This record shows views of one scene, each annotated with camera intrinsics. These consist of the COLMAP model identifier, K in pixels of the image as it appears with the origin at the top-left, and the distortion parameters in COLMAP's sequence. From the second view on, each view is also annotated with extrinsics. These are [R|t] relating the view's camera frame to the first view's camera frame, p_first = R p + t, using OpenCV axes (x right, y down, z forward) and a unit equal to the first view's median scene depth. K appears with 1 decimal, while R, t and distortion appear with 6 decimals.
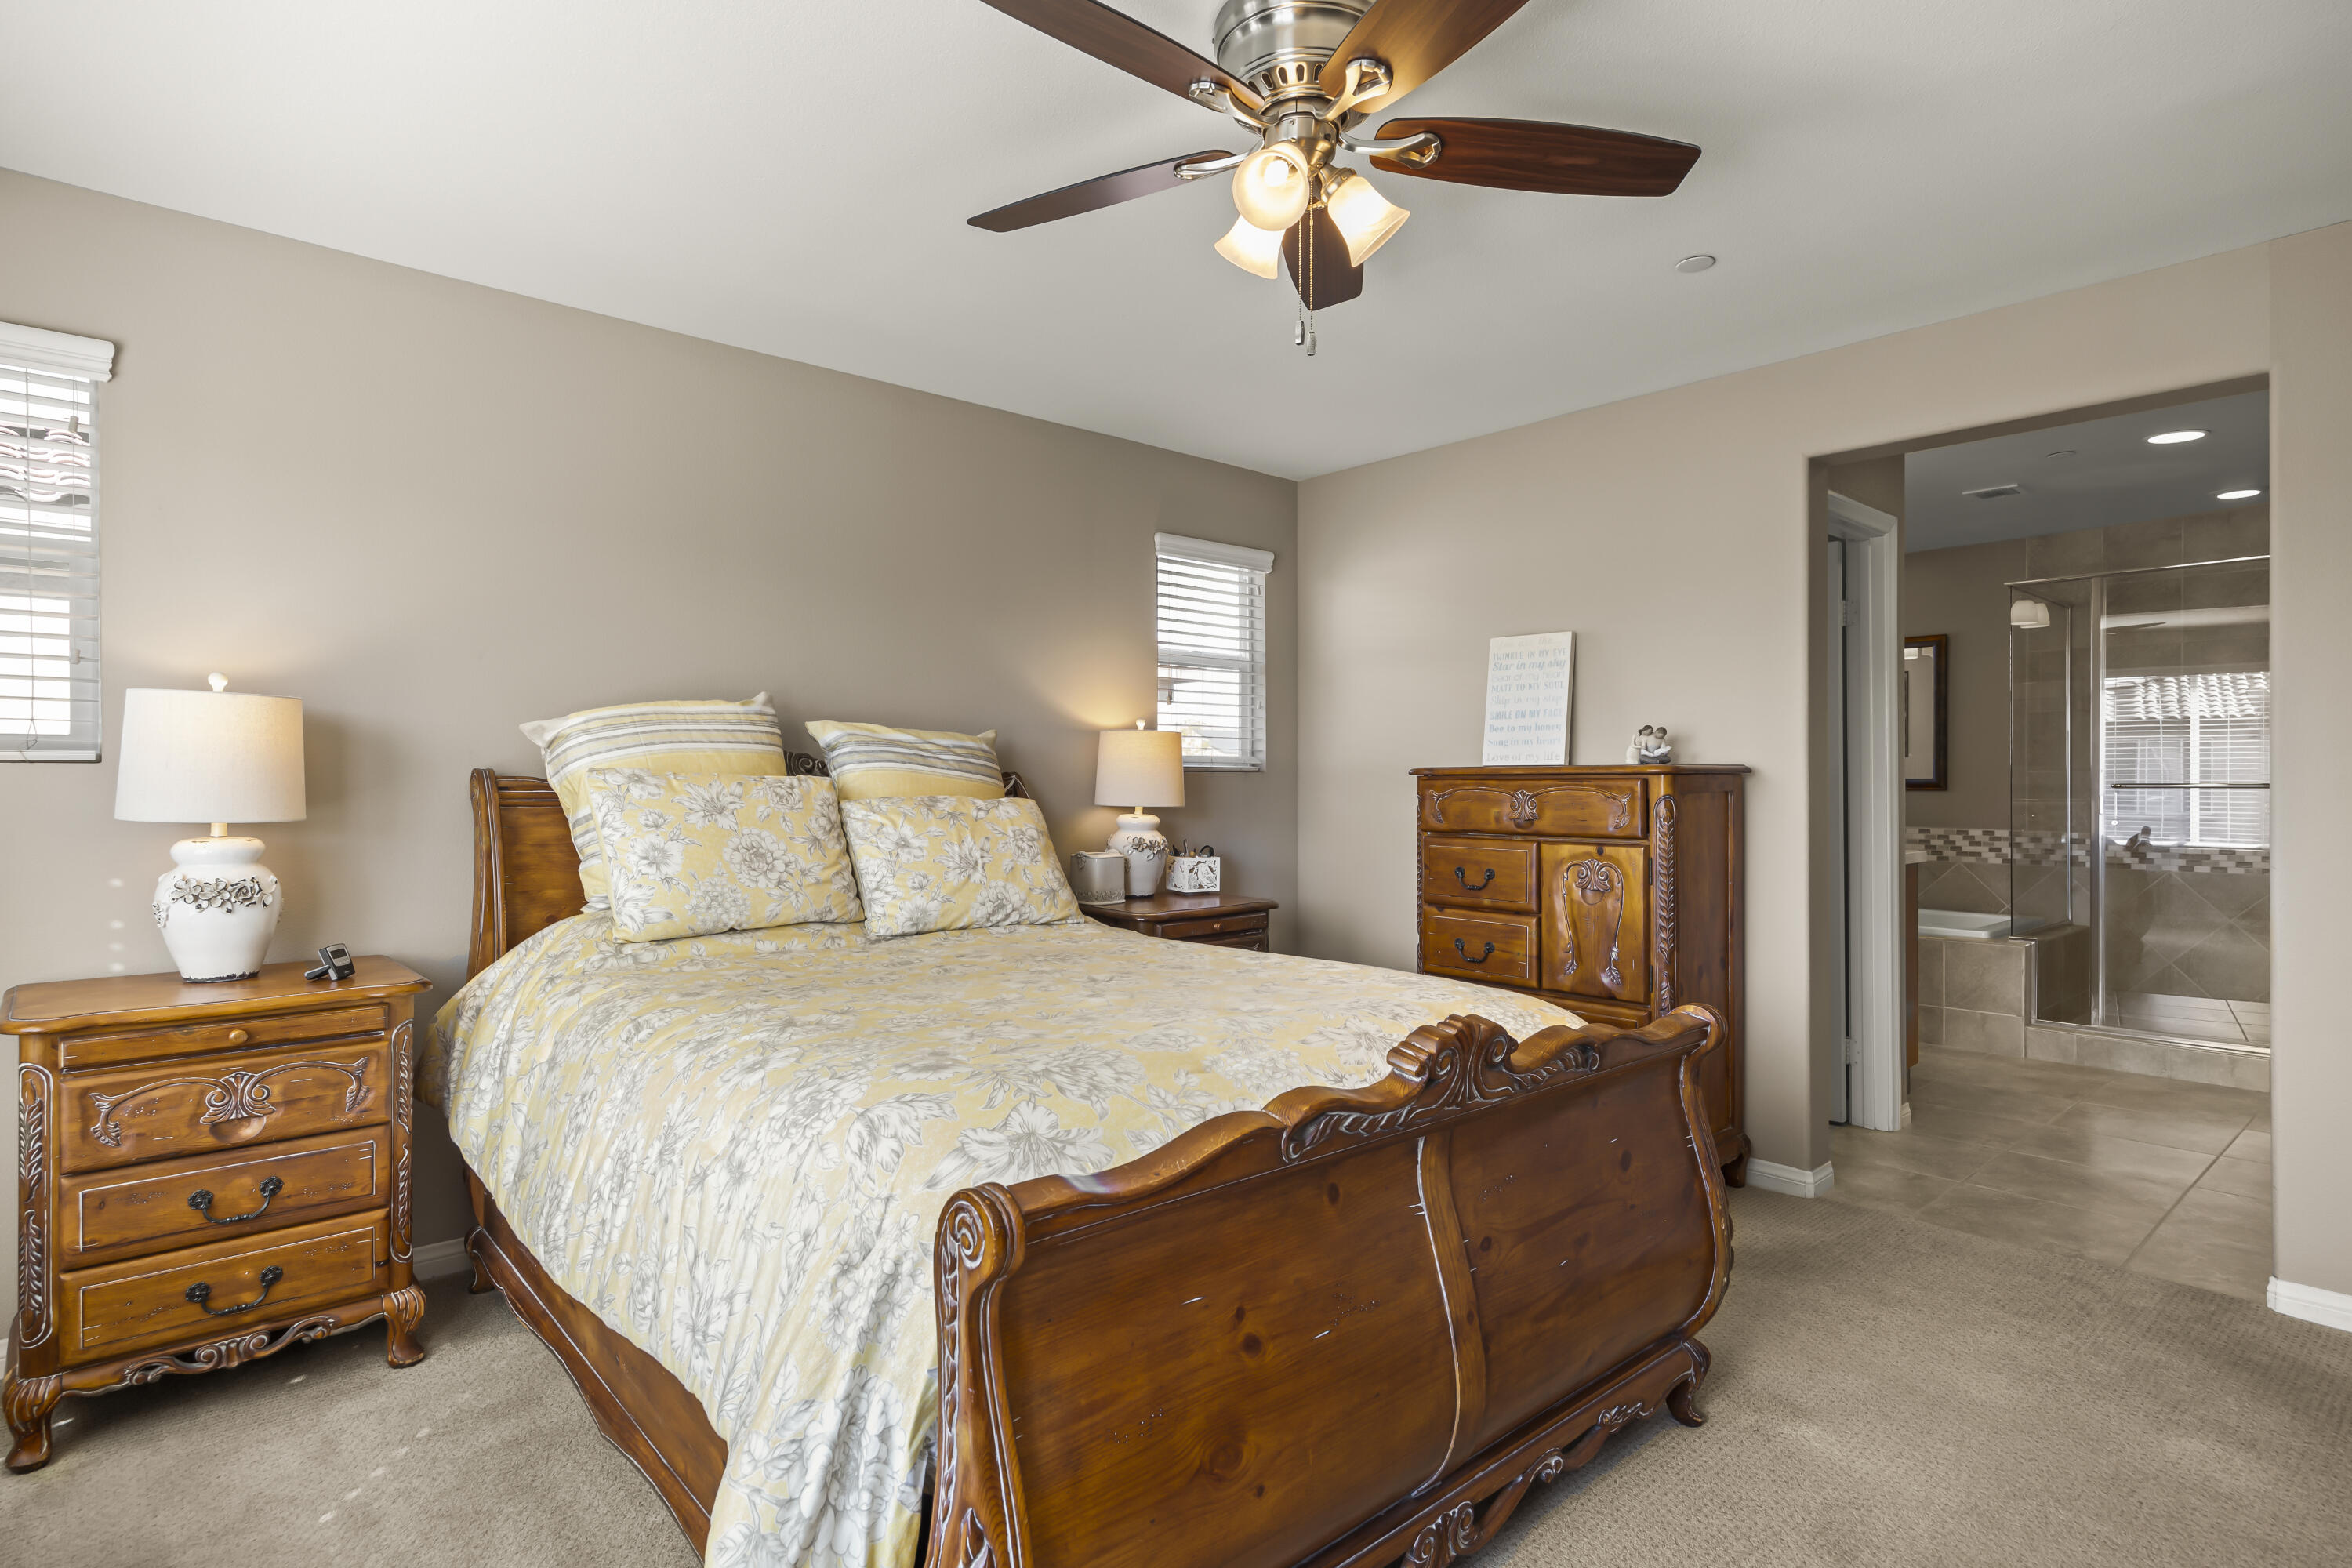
lens RADIAL K [[1199.8, 0, 1162.8], [0, 1199.8, 792.2], [0, 0, 1]] dist [-0.000336, 0.000900]
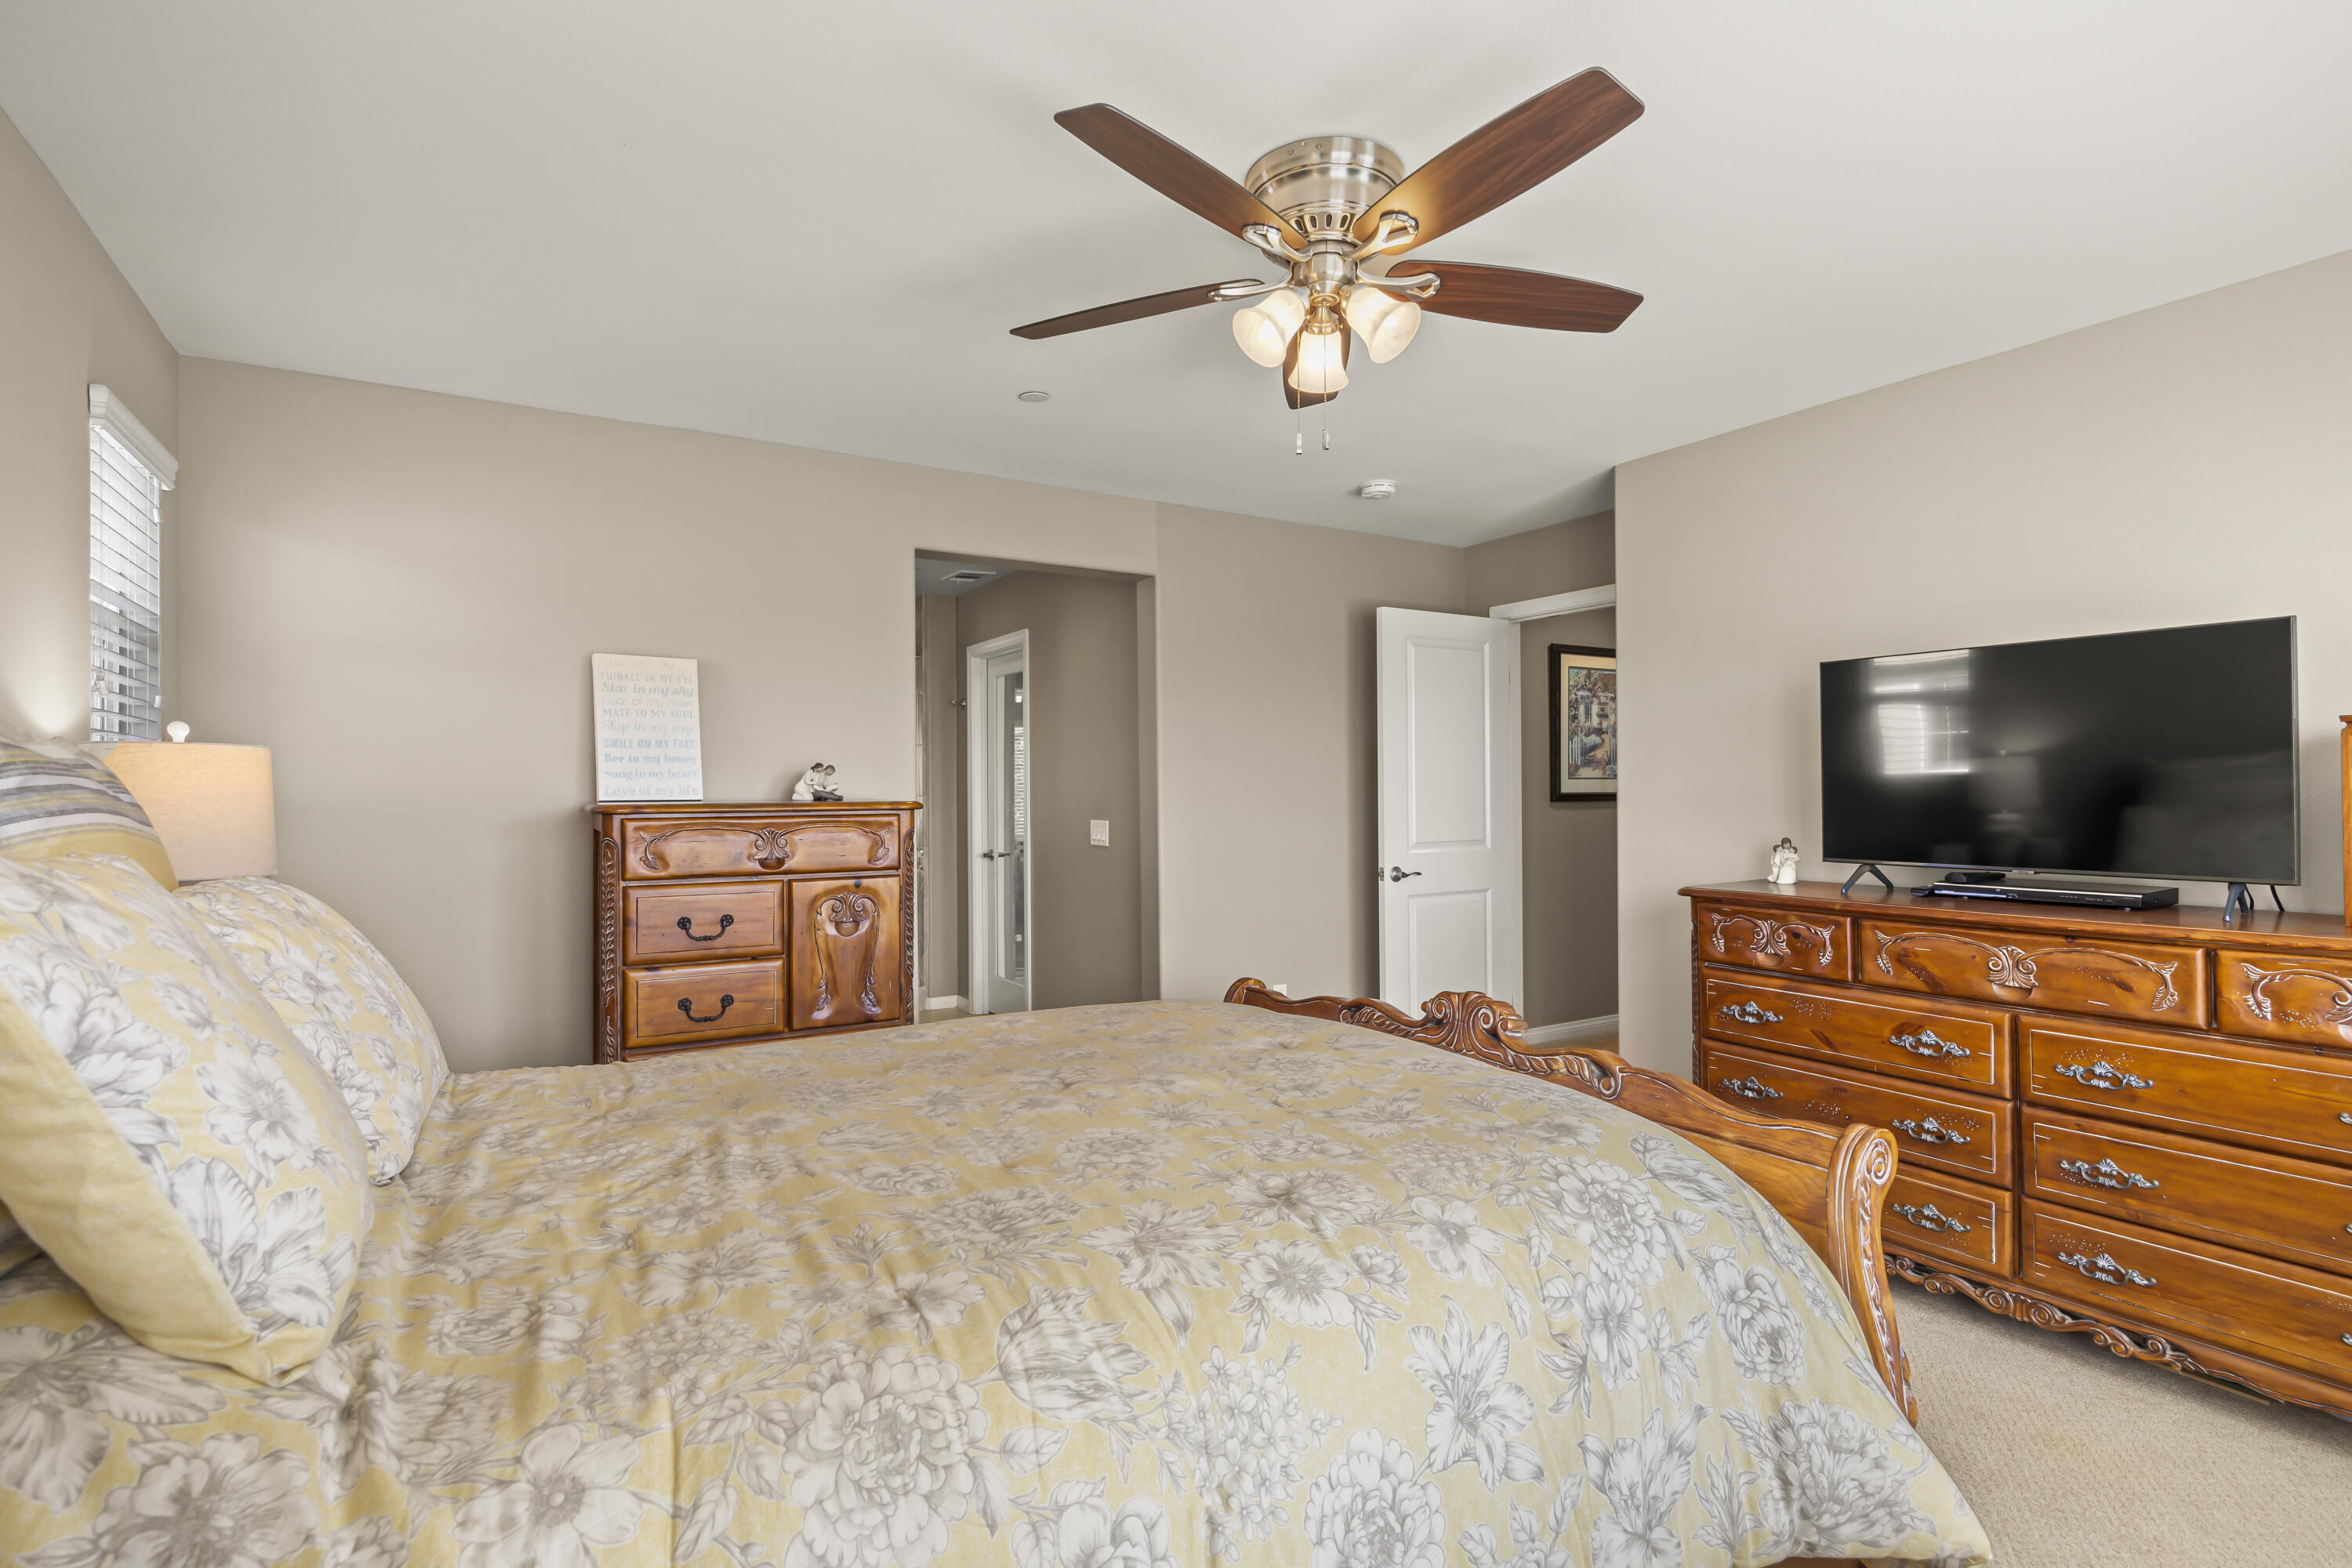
lens RADIAL K [[1139.4, 0, 1172.1], [0, 1139.4, 777.6], [0, 0, 1]] dist [0.000484, -0.000048]
pose [[0.174029, 0.010037, 0.984689, -0.486415], [0.015334, 0.999799, -0.012901, -0.022703], [-0.984621, 0.017344, 0.173840, 0.471836]]
